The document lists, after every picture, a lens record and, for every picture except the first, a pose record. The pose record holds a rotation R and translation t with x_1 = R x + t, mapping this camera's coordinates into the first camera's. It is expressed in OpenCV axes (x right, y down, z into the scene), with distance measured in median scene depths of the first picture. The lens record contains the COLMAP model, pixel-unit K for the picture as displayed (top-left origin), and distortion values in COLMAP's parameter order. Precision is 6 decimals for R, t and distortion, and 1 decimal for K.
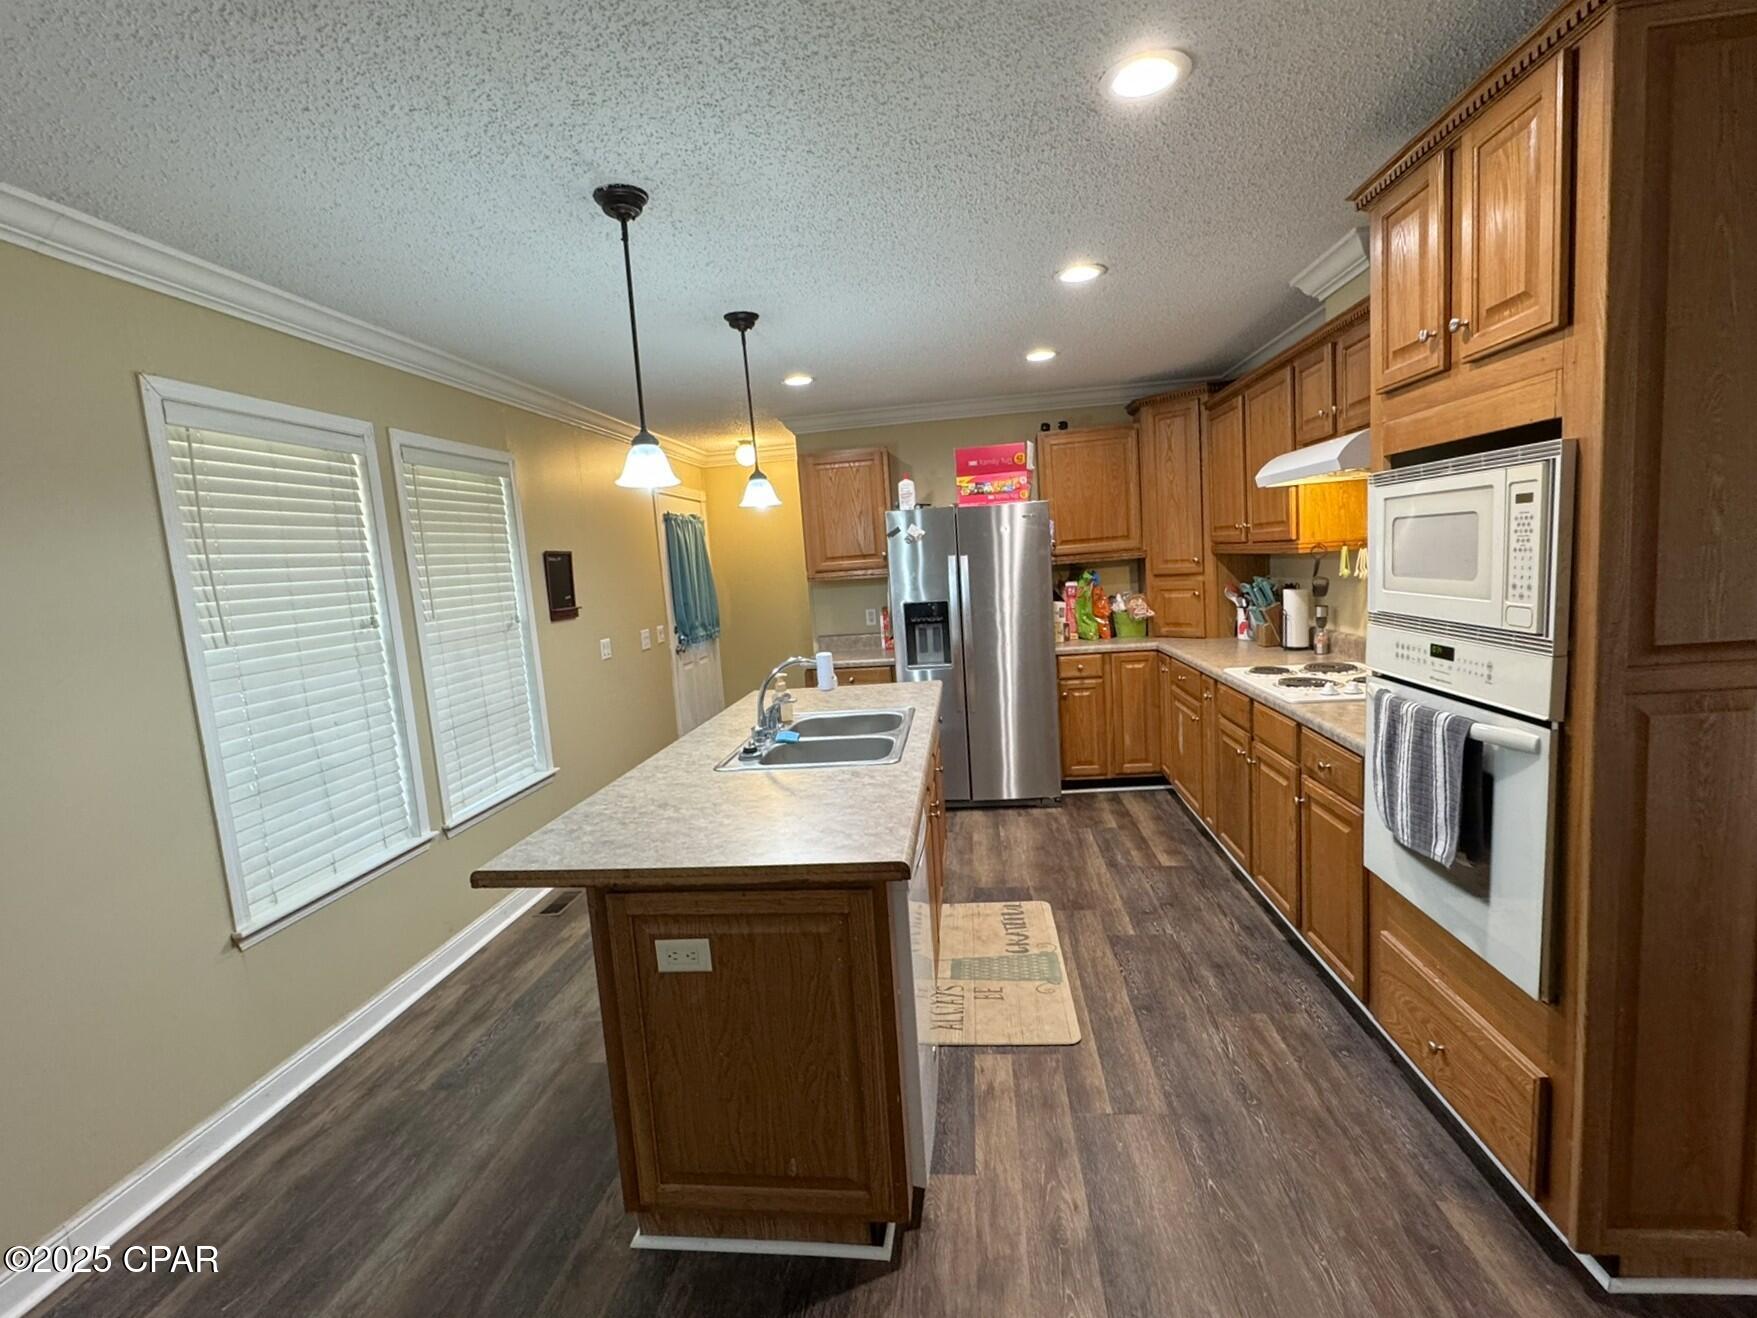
lens RADIAL K [[818.7, 0, 878.5], [0, 818.7, 659.0], [0, 0, 1]] dist [-0.002381, -0.000076]
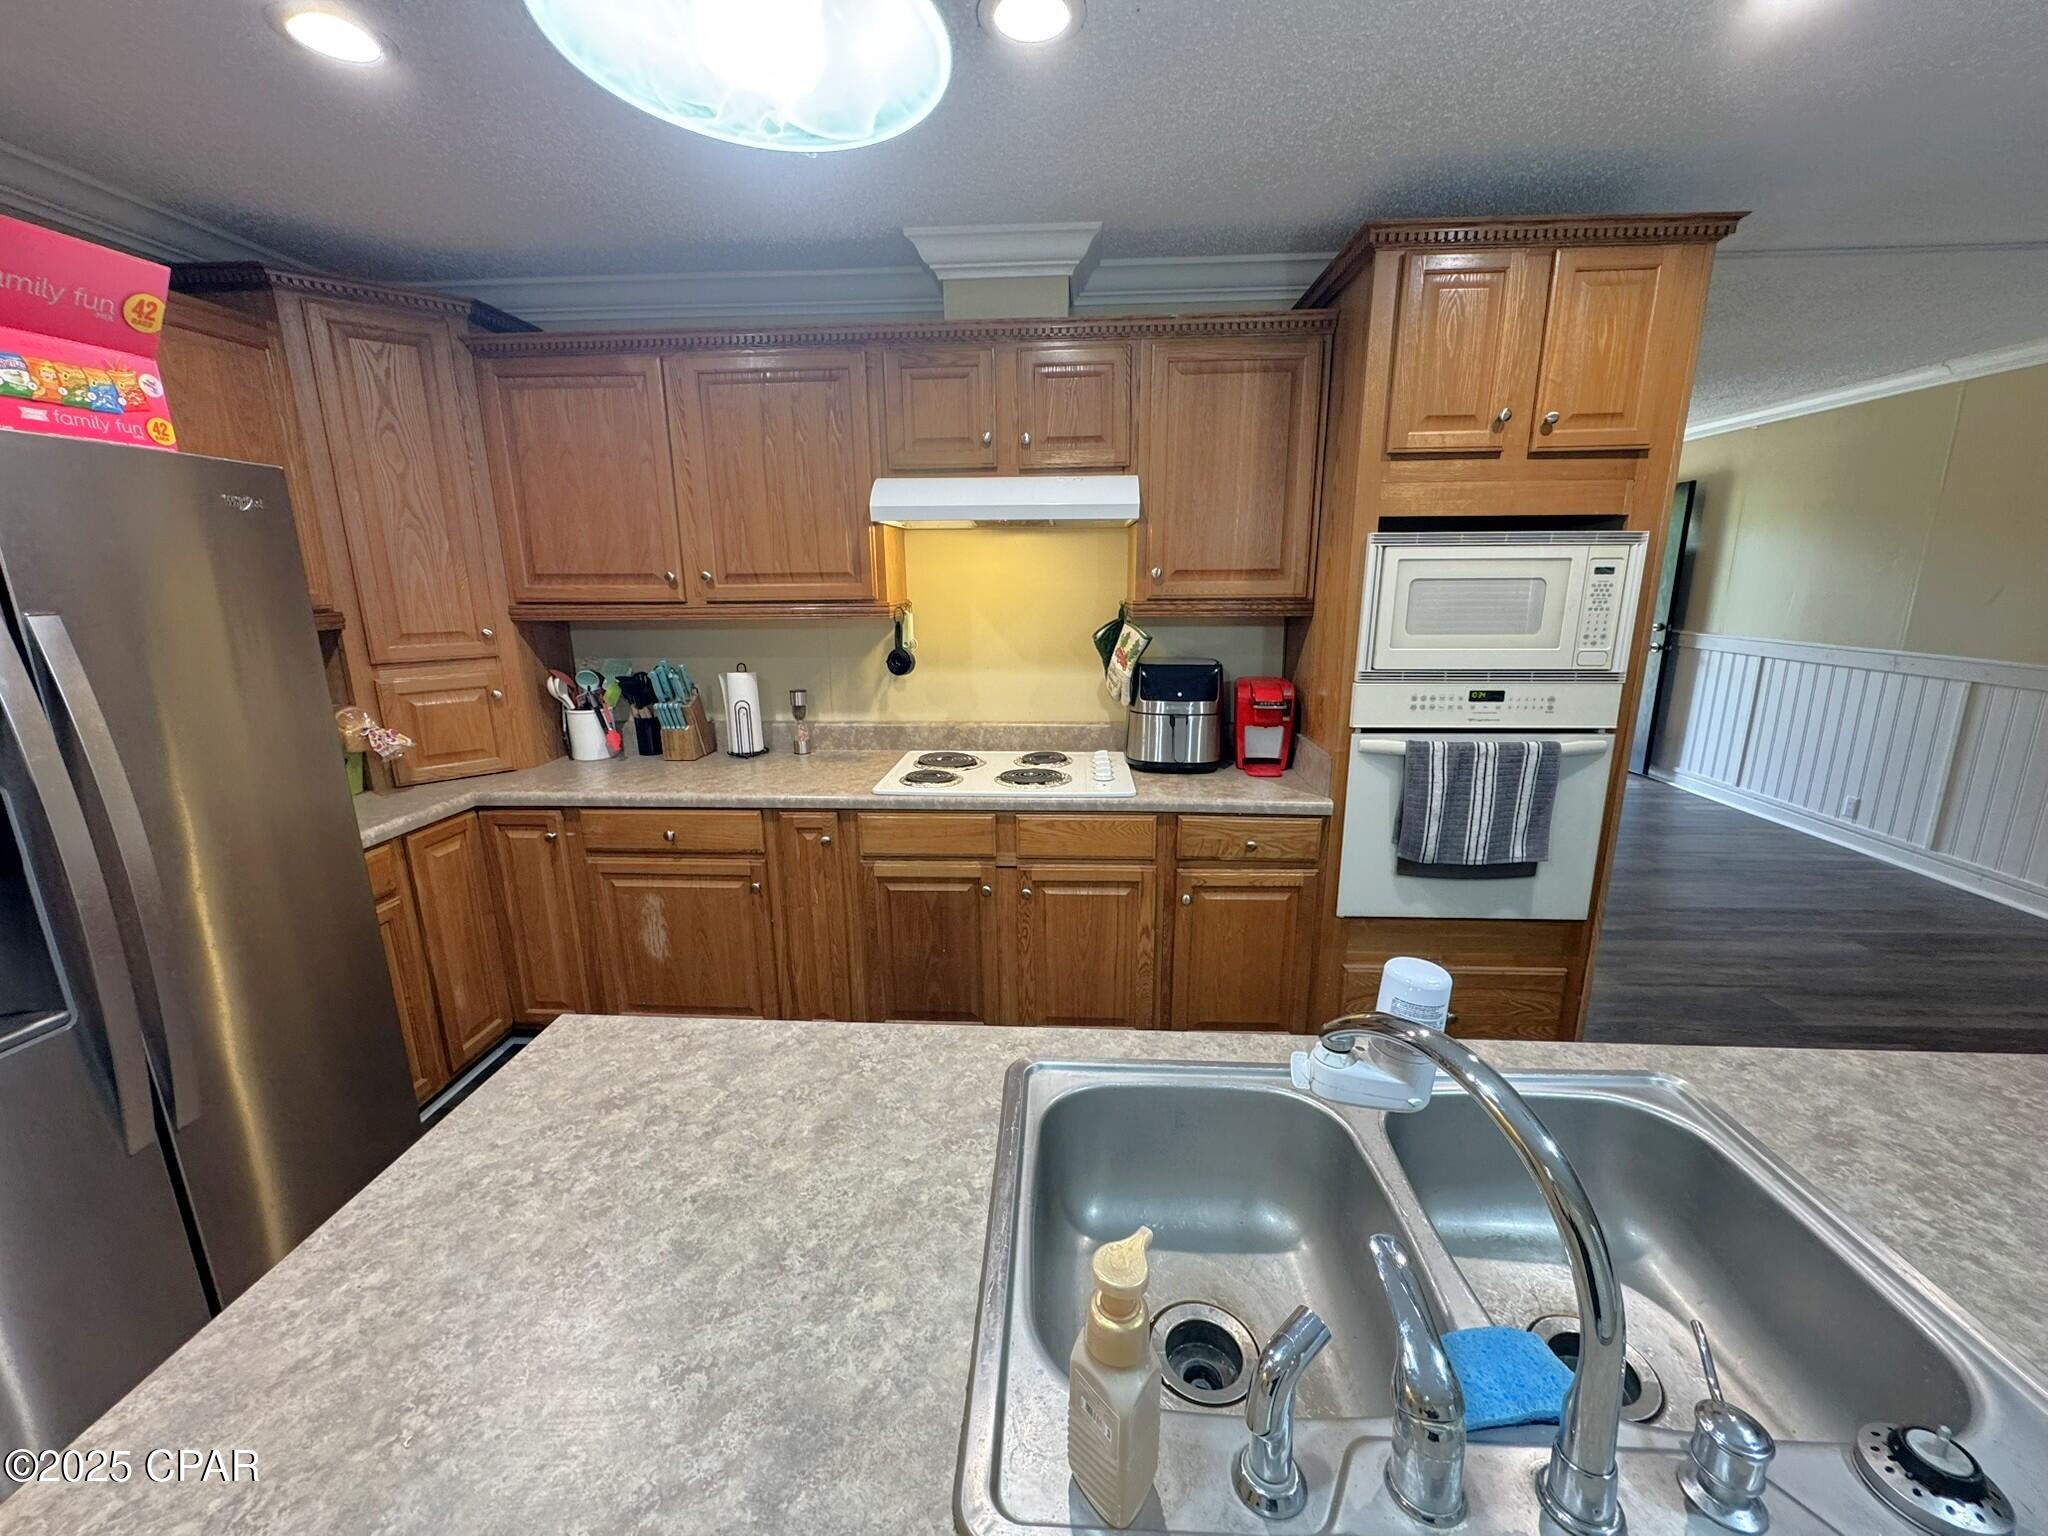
lens RADIAL K [[817.3, 0, 1024.0], [0, 817.3, 768.0], [0, 0, 1]] dist [-0.001391, 0.000167]
pose [[-0.047913, -0.160315, 0.985902, -0.480827], [0.133006, 0.977222, 0.165368, -0.198563], [-0.989956, 0.139054, -0.025499, 1.765974]]
